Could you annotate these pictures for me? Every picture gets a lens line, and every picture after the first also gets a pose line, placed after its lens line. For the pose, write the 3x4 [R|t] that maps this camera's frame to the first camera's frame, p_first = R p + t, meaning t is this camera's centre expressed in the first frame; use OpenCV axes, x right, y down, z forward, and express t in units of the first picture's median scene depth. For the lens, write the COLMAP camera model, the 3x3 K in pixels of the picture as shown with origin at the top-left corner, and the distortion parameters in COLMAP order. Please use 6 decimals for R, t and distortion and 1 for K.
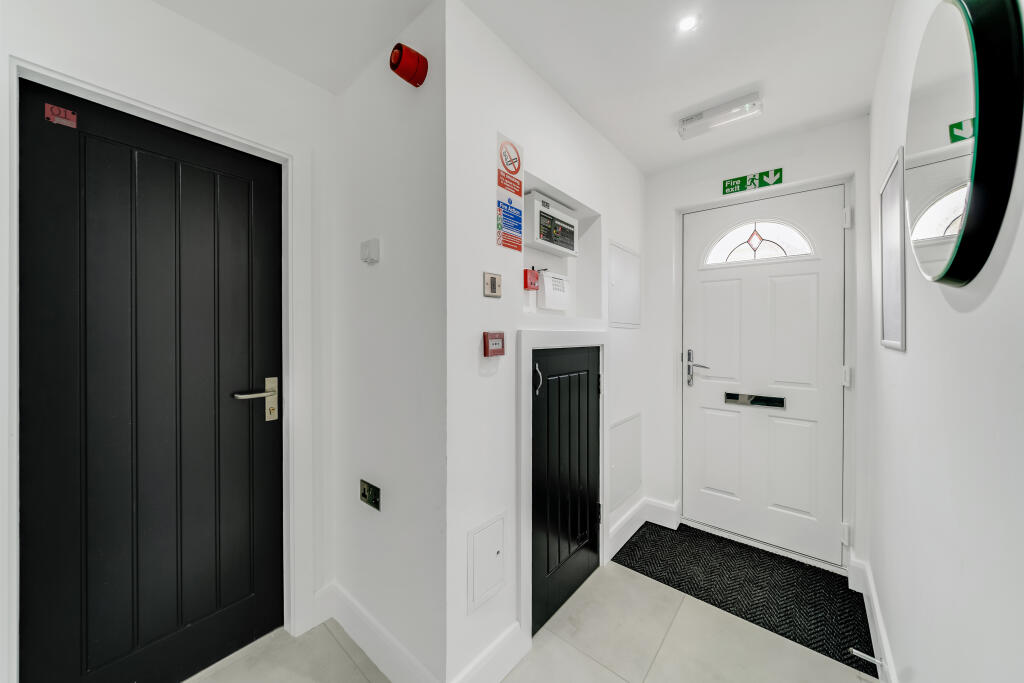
lens RADIAL K [[355.6, 0, 504.5], [0, 355.6, 335.9], [0, 0, 1]] dist [-0.008353, -0.000540]
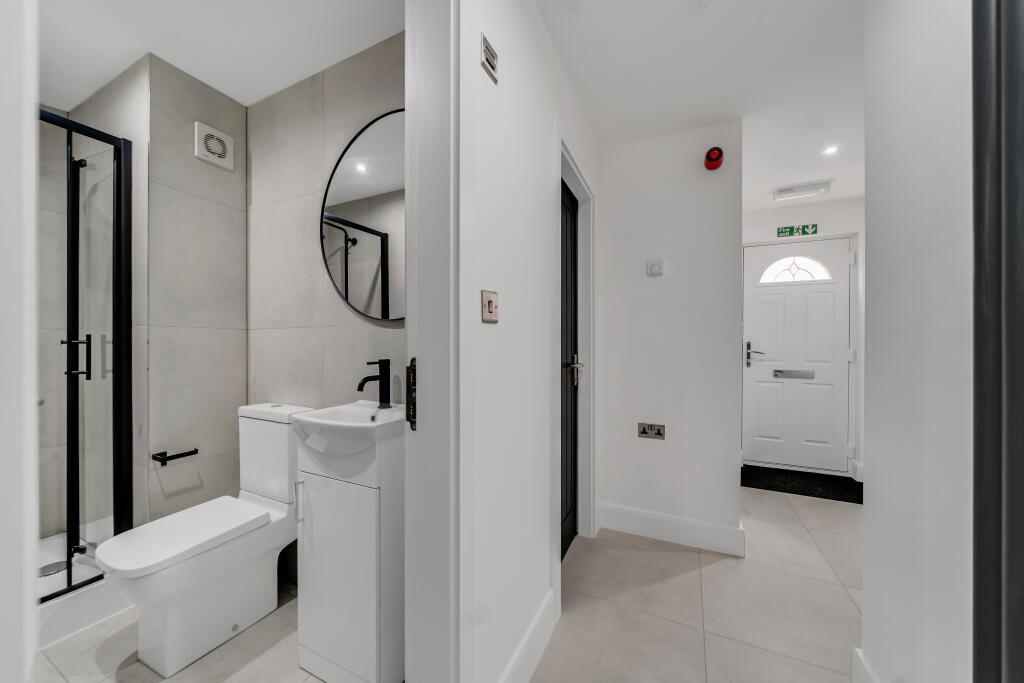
lens RADIAL K [[355.6, 0, 521.5], [0, 355.6, 344.3], [0, 0, 1]] dist [-0.008353, -0.000540]
pose [[0.971625, -0.001746, 0.236519, -0.829121], [0.001344, 0.999997, 0.001861, 0.053726], [-0.236522, -0.001491, 0.971625, -0.210310]]
